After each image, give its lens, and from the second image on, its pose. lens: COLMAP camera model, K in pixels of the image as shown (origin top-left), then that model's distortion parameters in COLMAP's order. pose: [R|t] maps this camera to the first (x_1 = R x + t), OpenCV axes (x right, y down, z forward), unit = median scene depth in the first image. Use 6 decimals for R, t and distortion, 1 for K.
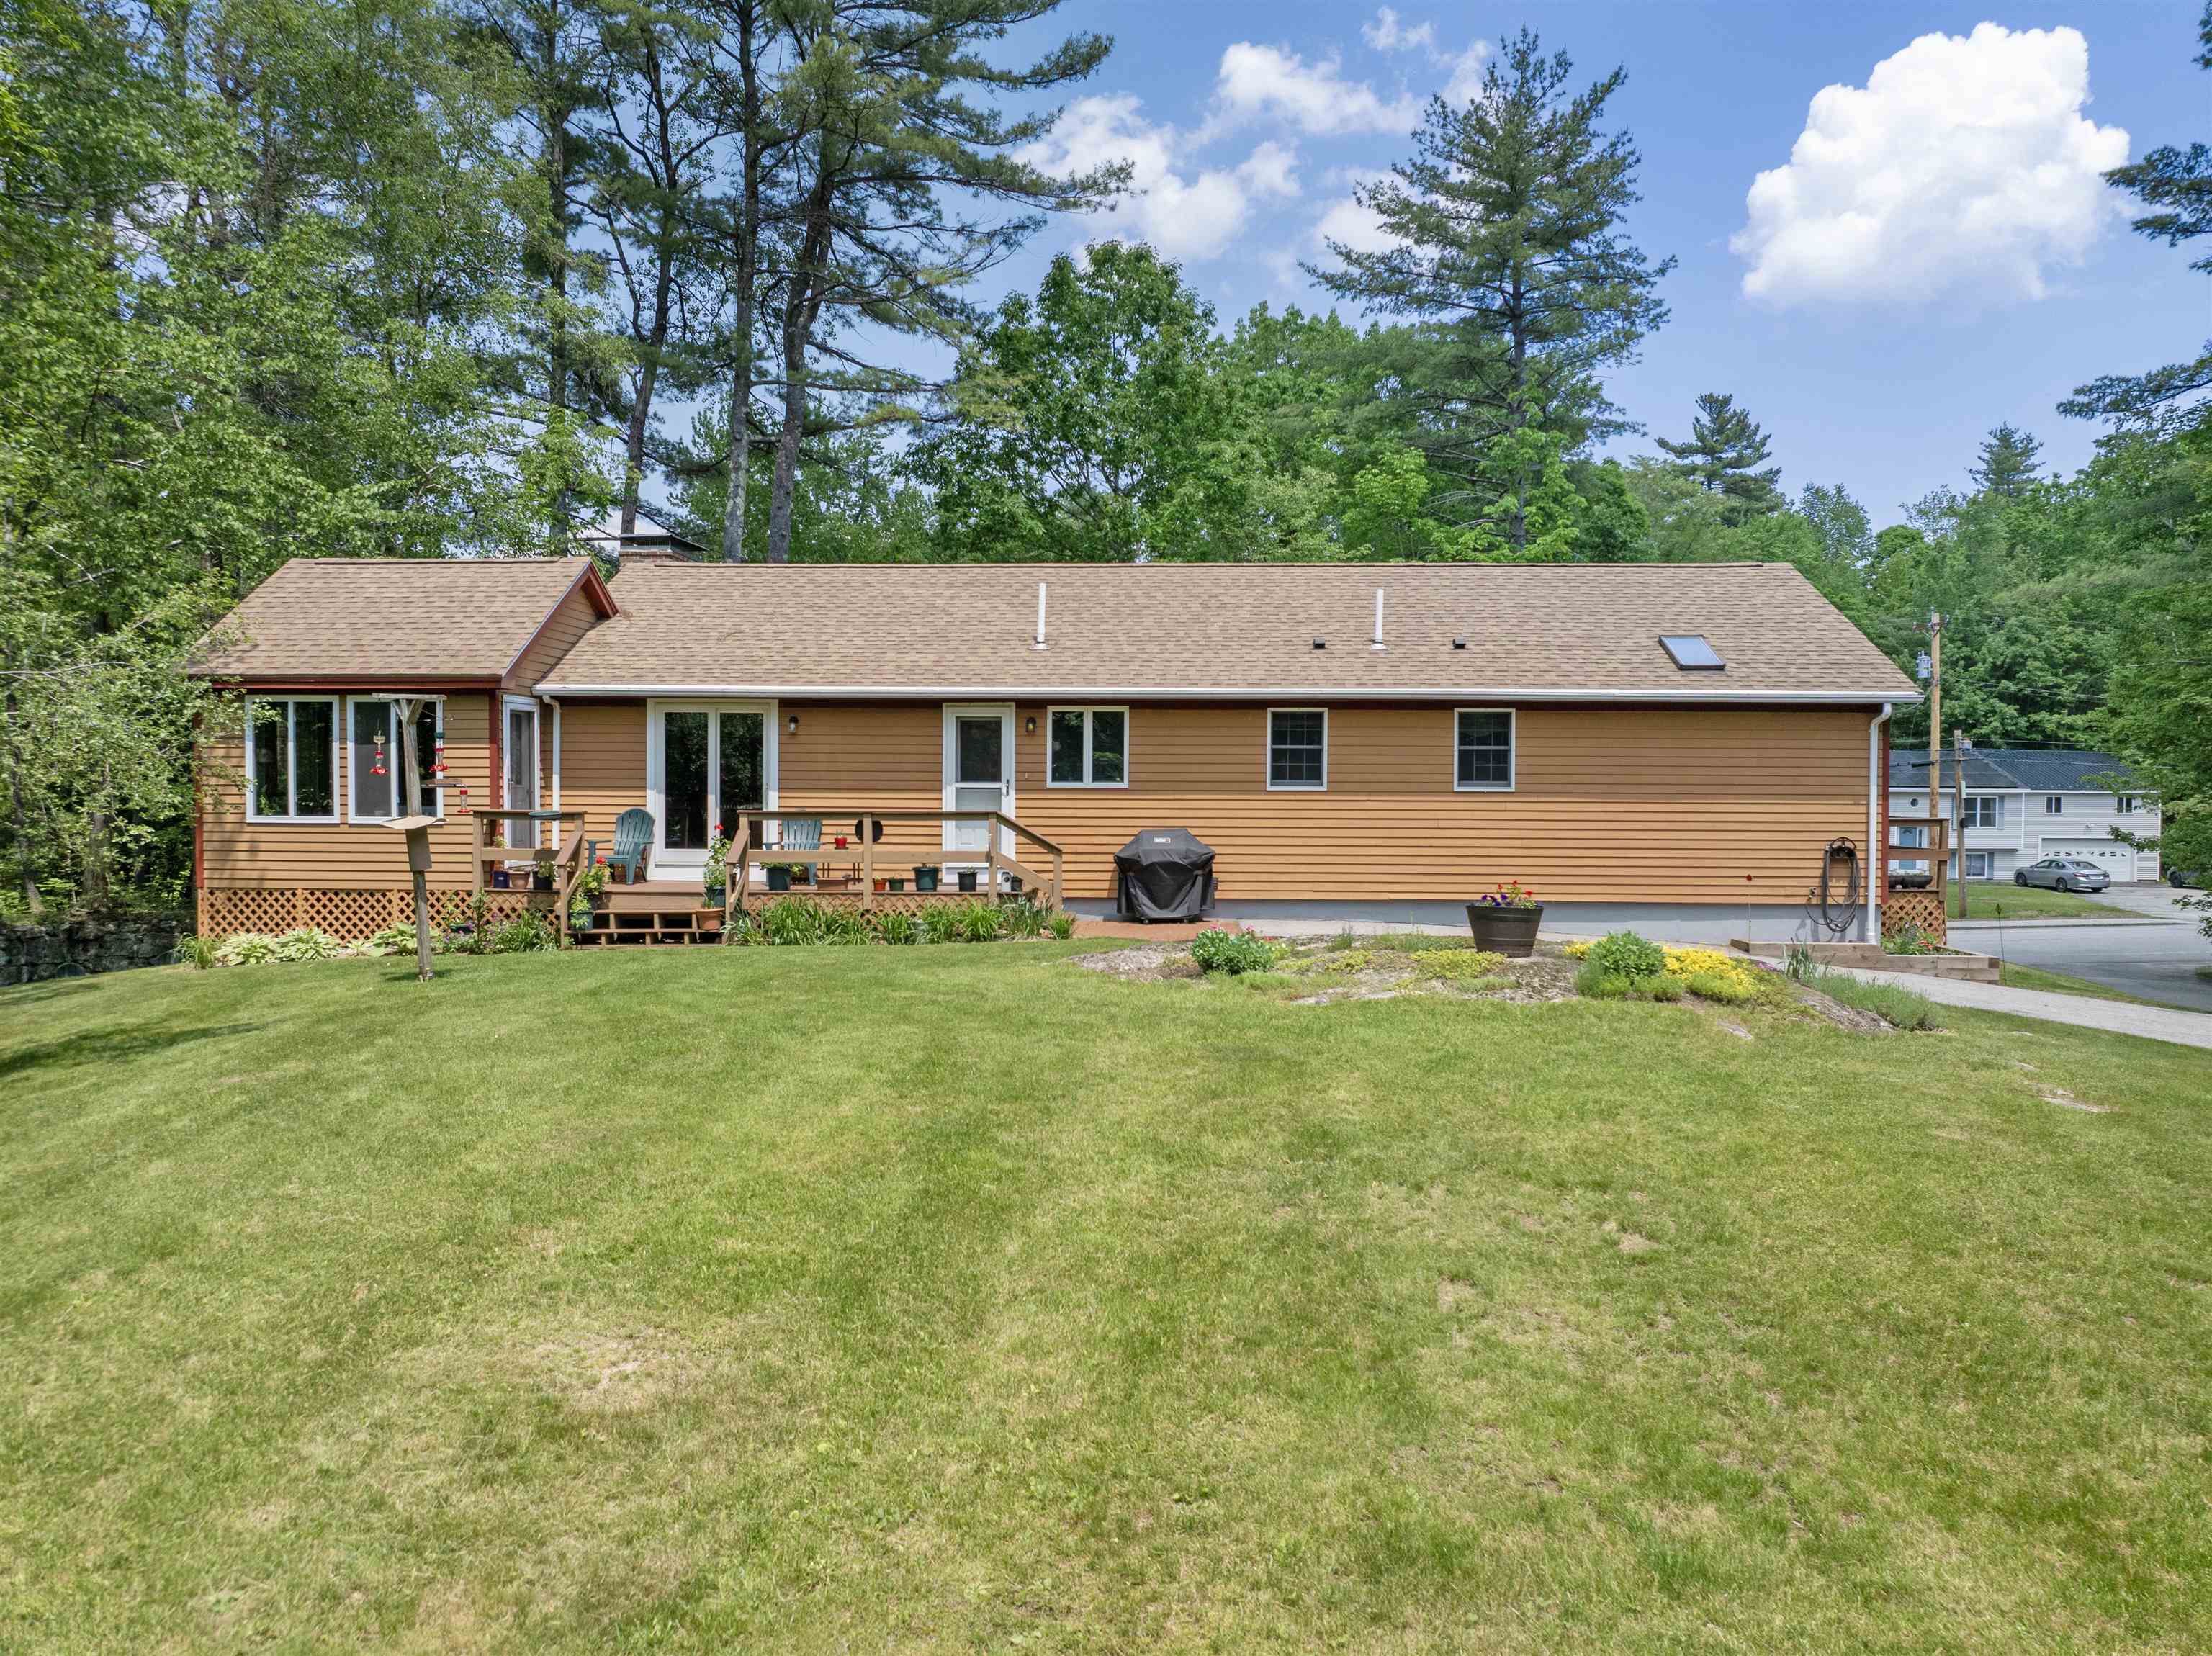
lens RADIAL K [[1559.2, 0, 1122.8], [0, 1559.2, 830.1], [0, 0, 1]] dist [-0.042376, 0.011101]
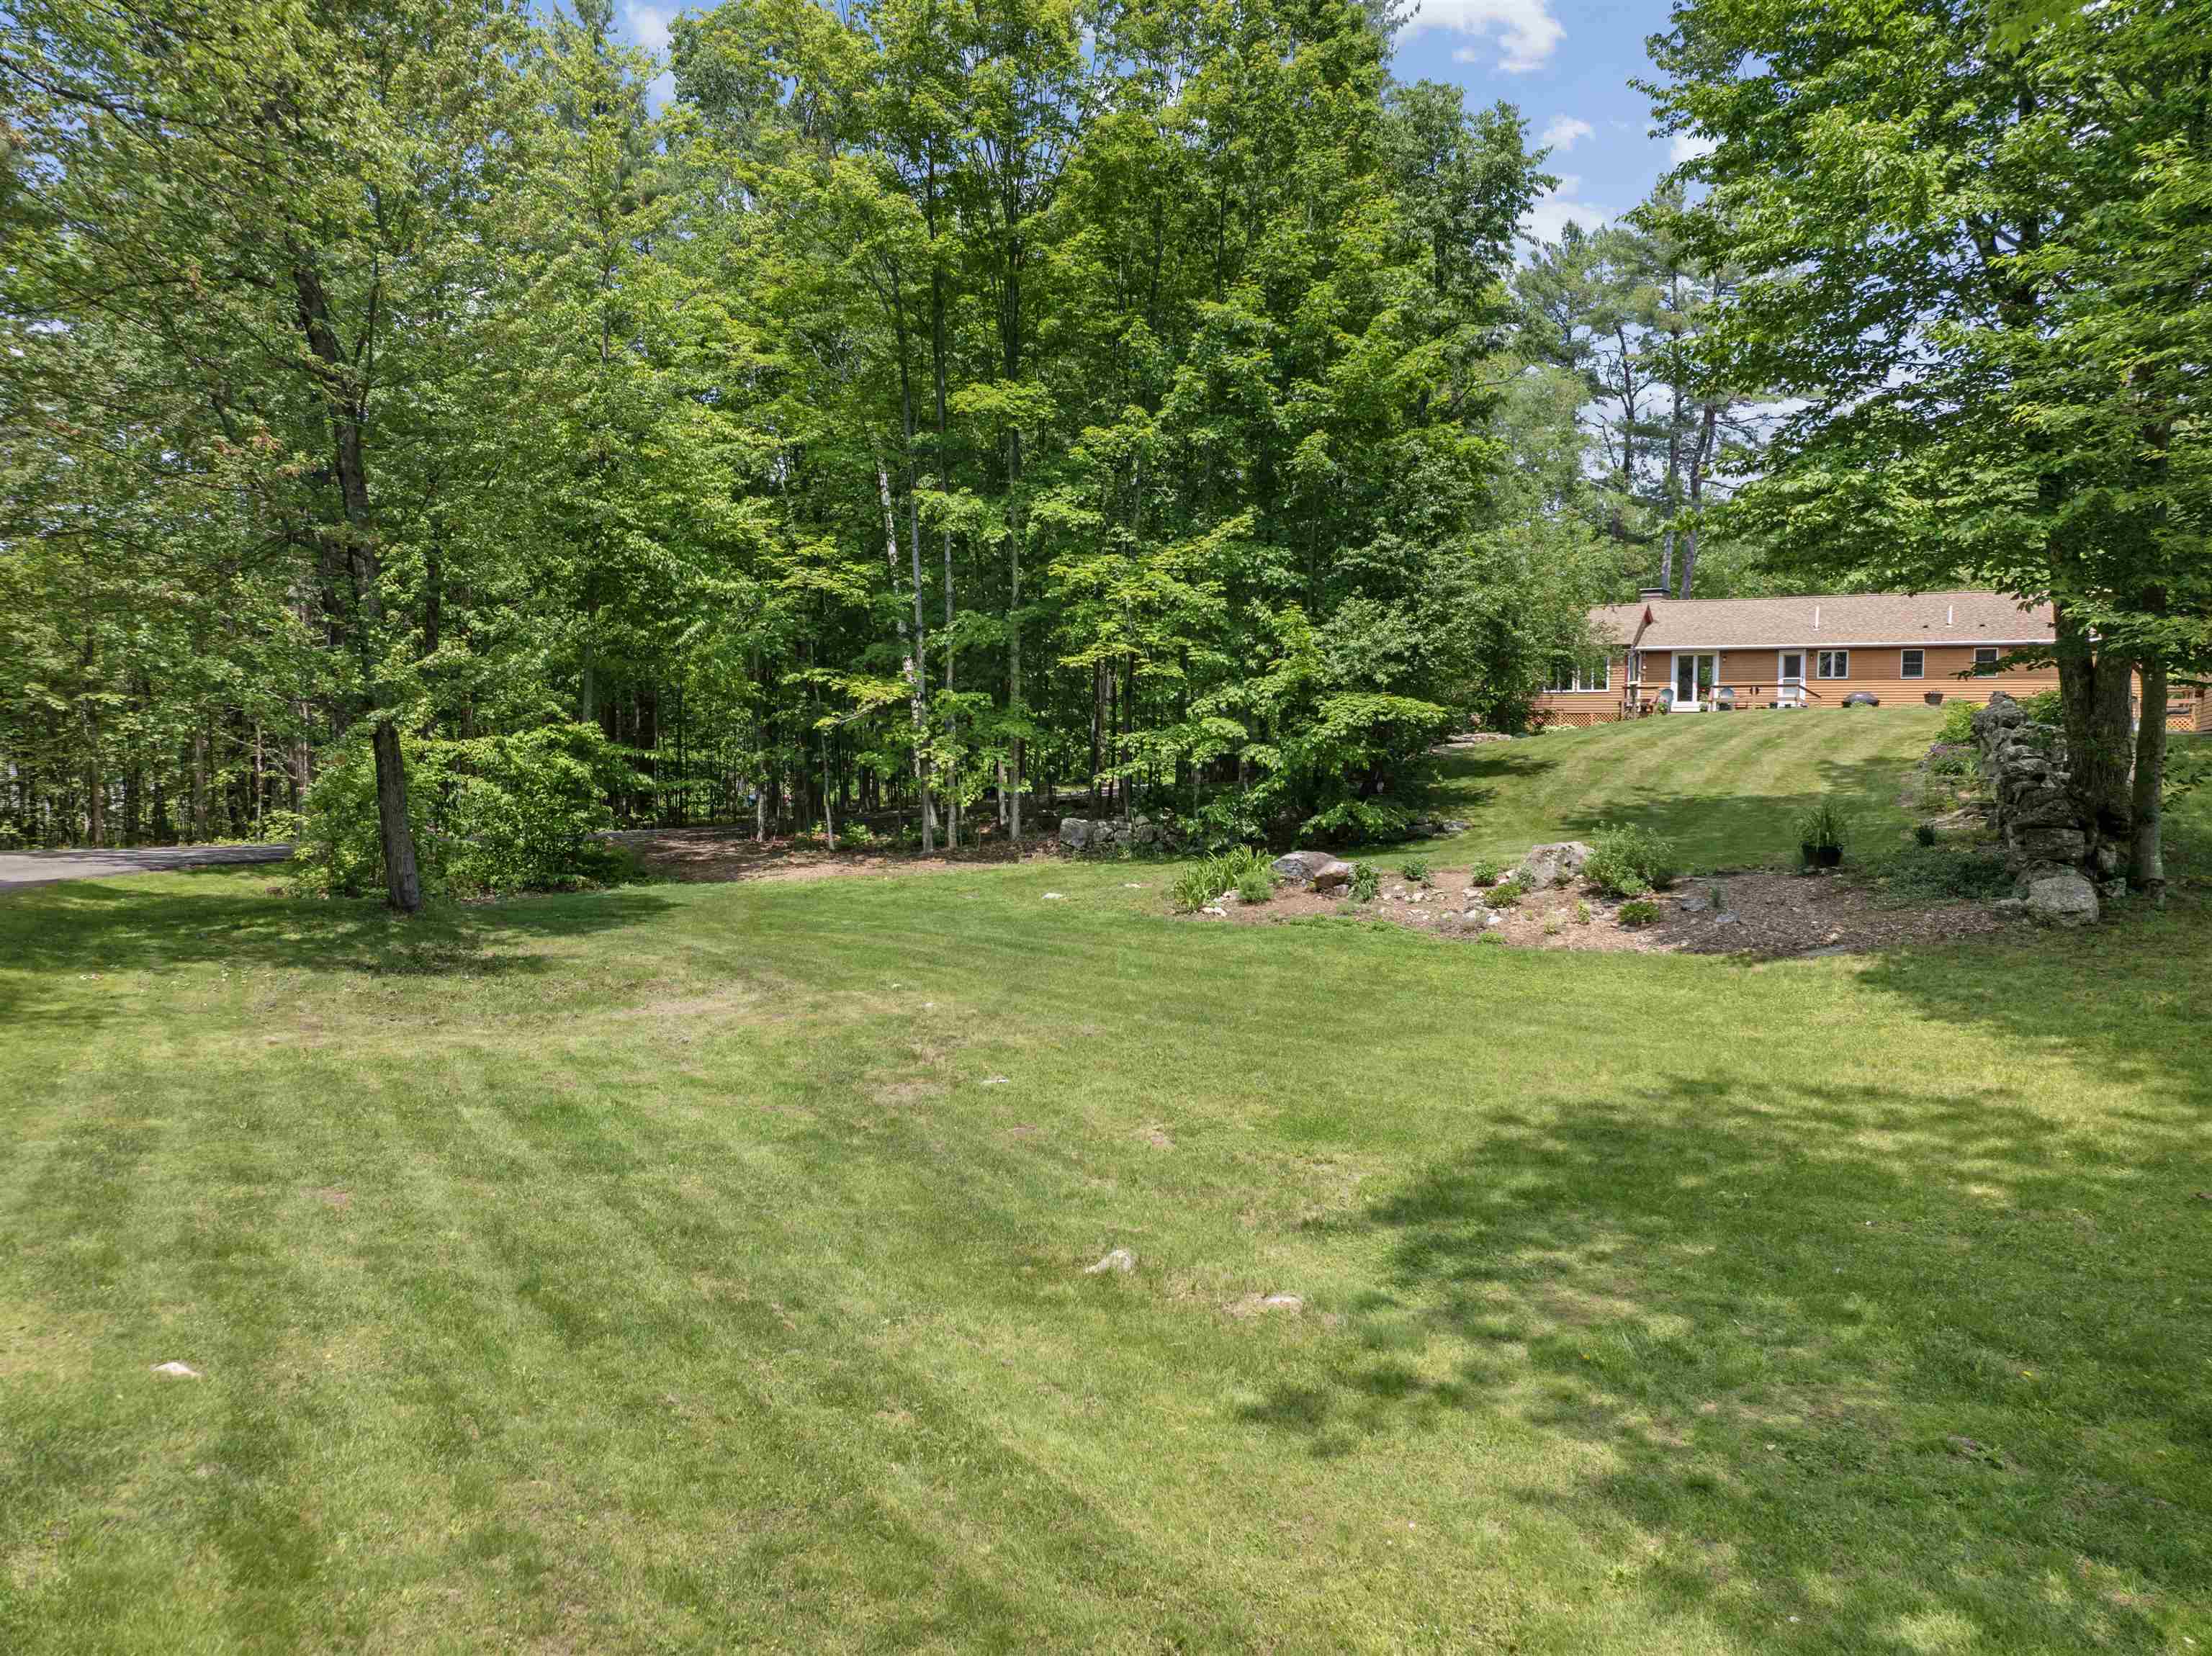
lens RADIAL K [[1559.2, 0, 1107.8], [0, 1559.2, 823.3], [0, 0, 1]] dist [-0.042376, 0.011101]
pose [[0.879577, 0.026372, -0.475025, 0.161350], [-0.020476, 0.999636, 0.017581, 0.214139], [0.475316, -0.005738, 0.879797, -2.125865]]
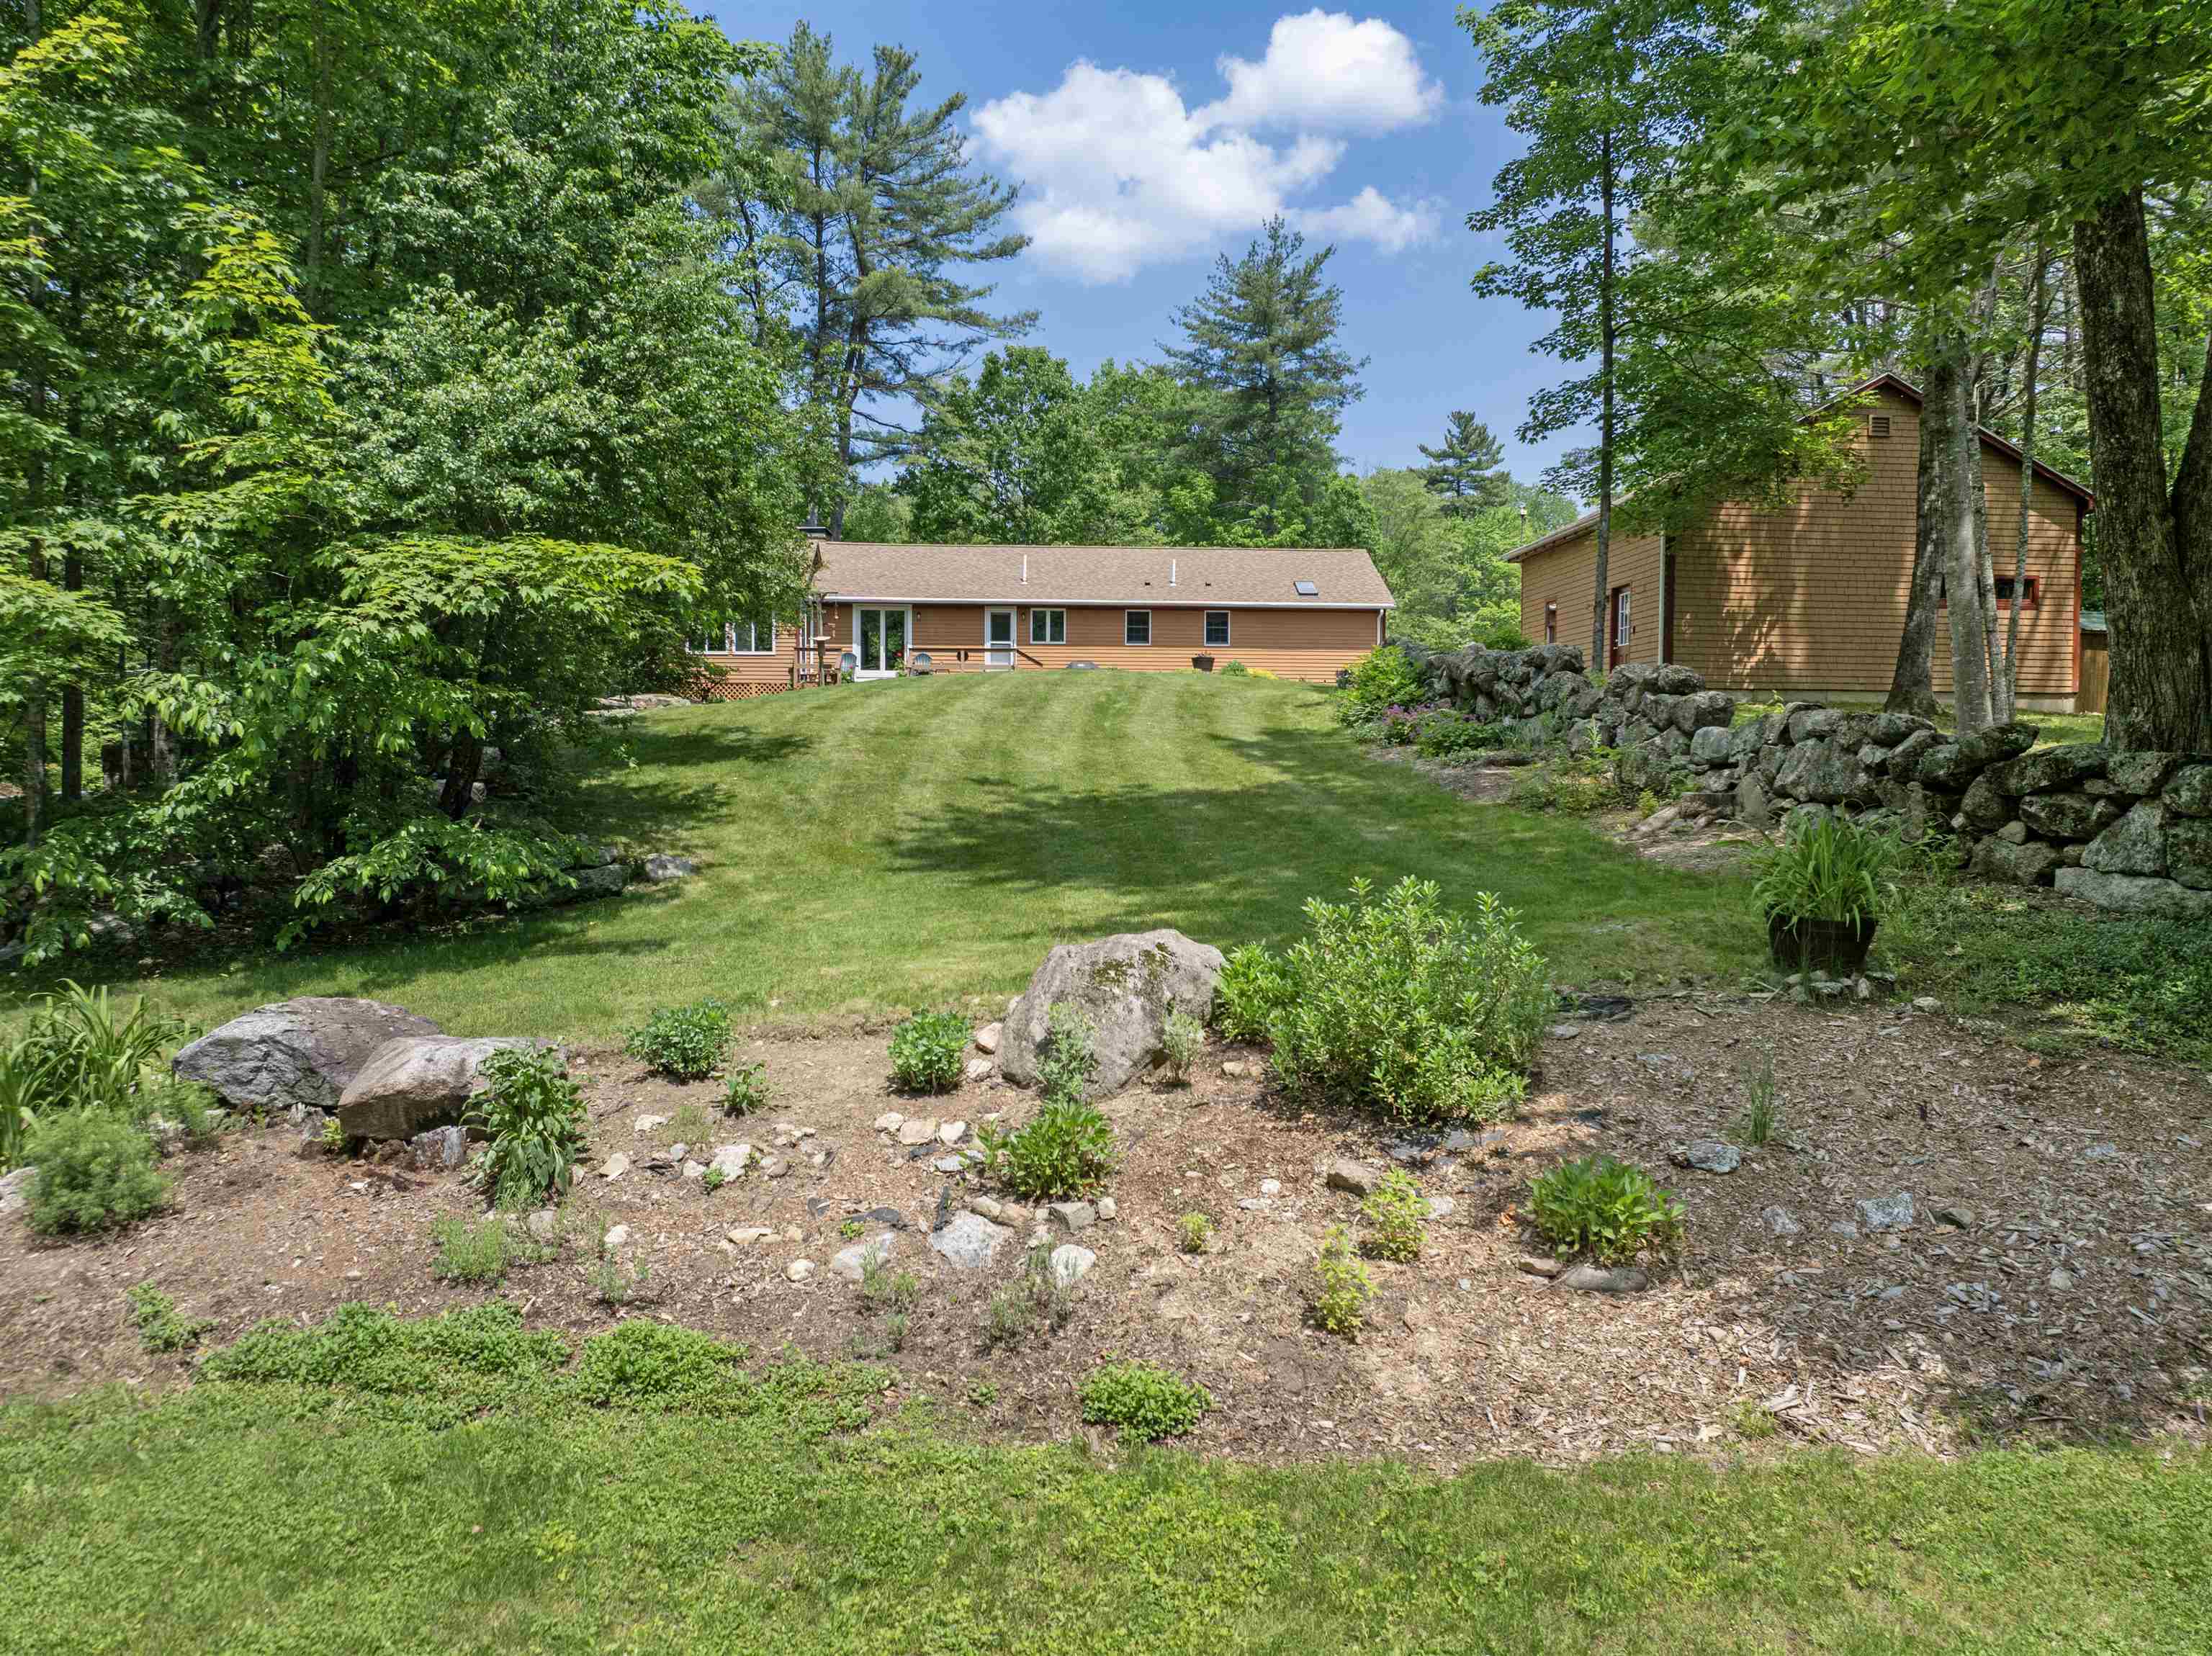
lens RADIAL K [[1559.2, 0, 1101.4], [0, 1559.2, 810.4], [0, 0, 1]] dist [-0.042376, 0.011101]
pose [[0.995940, -0.004054, 0.089932, -0.150354], [0.003698, 0.999985, 0.004125, 0.208270], [-0.089948, -0.003775, 0.995939, -1.293870]]
